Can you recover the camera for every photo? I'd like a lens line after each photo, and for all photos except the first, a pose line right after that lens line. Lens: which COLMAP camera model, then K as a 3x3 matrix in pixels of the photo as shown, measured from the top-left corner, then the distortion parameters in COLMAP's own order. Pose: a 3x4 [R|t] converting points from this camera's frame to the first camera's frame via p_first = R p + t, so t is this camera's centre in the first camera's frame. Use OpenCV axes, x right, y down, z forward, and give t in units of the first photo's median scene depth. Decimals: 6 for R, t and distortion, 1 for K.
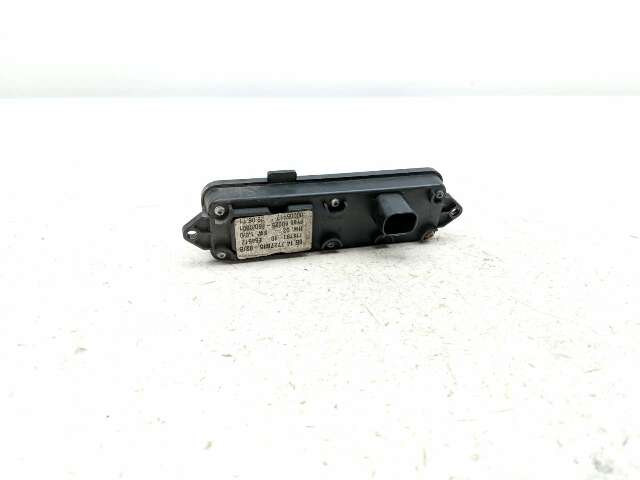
lens RADIAL K [[486.8, 0, 320.0], [0, 486.8, 240.0], [0, 0, 1]] dist [0.087364, -0.205180]
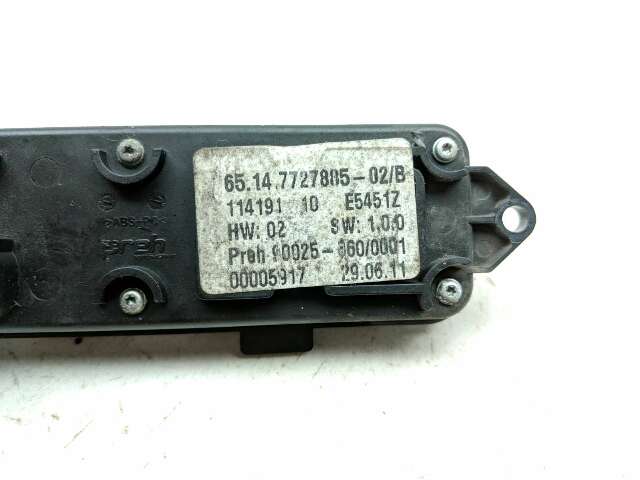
lens RADIAL K [[486.8, 0, 320.0], [0, 486.8, 240.0], [0, 0, 1]] dist [0.087364, -0.205180]
pose [[-0.941215, 0.086398, -0.326572, 0.016131], [0.115552, -0.826079, -0.551581, 0.171159], [-0.317429, -0.556892, 0.767535, 0.718882]]
